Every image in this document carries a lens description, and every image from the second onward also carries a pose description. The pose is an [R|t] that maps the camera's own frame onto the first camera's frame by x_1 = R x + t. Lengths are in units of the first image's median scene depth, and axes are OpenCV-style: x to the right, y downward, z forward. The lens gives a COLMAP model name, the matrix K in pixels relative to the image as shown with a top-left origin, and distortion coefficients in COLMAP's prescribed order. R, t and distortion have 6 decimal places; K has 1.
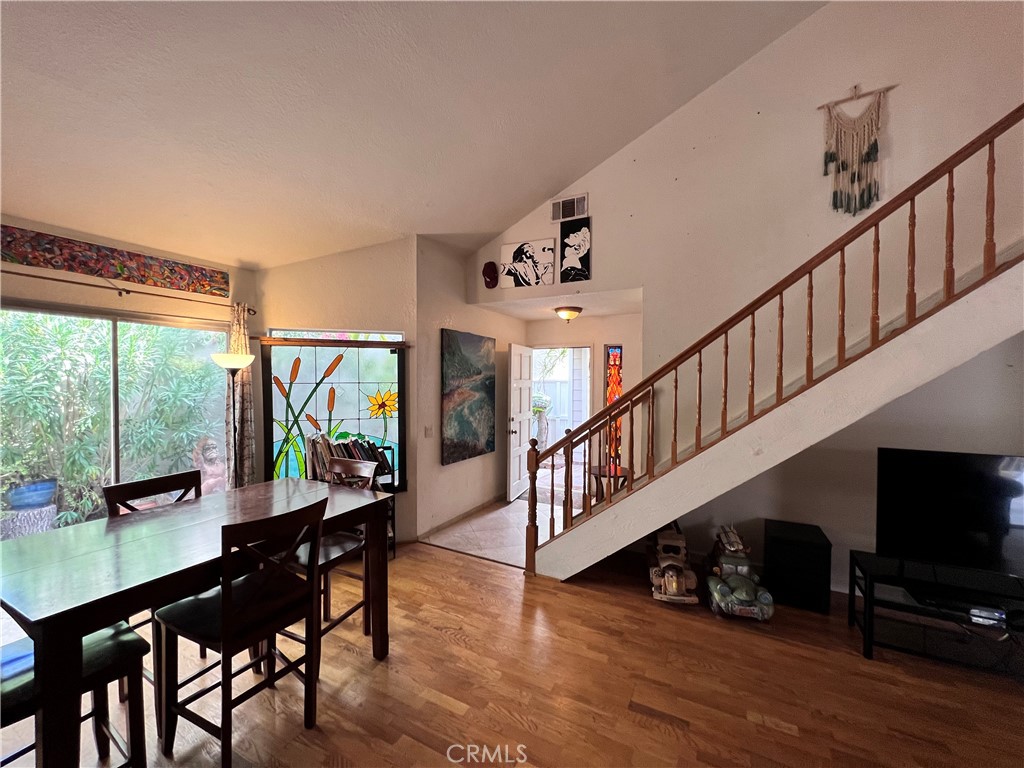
lens RADIAL K [[409.0, 0, 512.6], [0, 409.0, 386.3], [0, 0, 1]] dist [-0.000918, -0.000318]
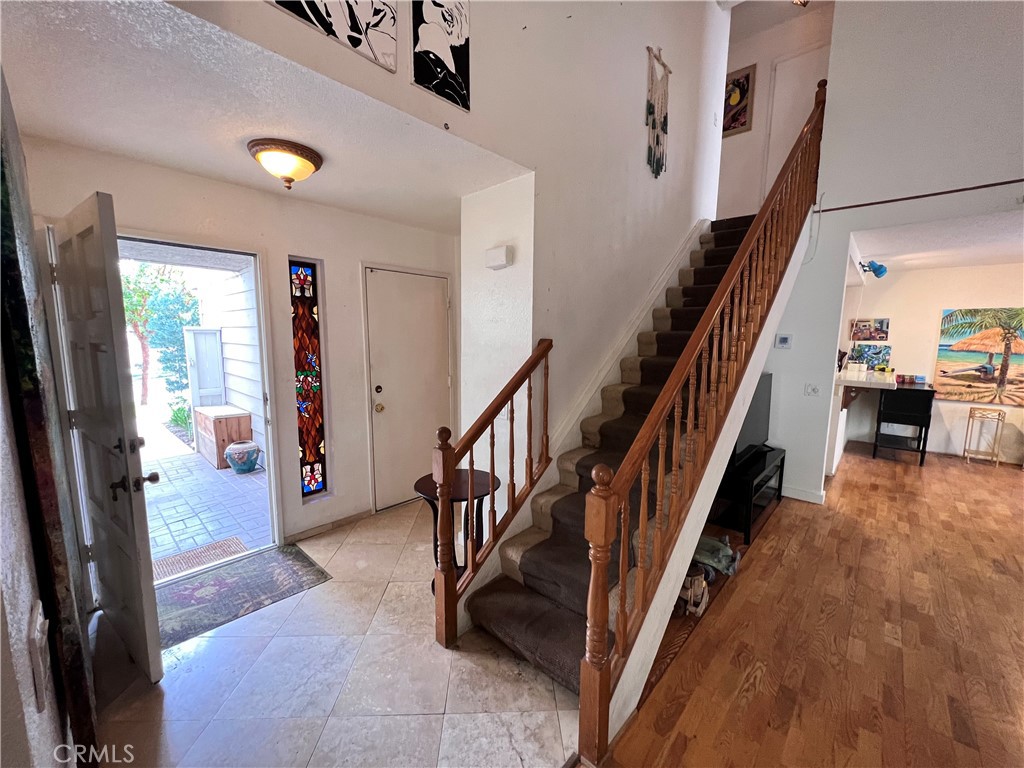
lens RADIAL K [[409.0, 0, 512.6], [0, 409.0, 386.3], [0, 0, 1]] dist [-0.000918, -0.000318]
pose [[0.257813, -0.123809, 0.958229, -0.320107], [0.009394, 0.992030, 0.125649, -0.001175], [-0.966149, -0.023393, 0.256921, 0.887558]]
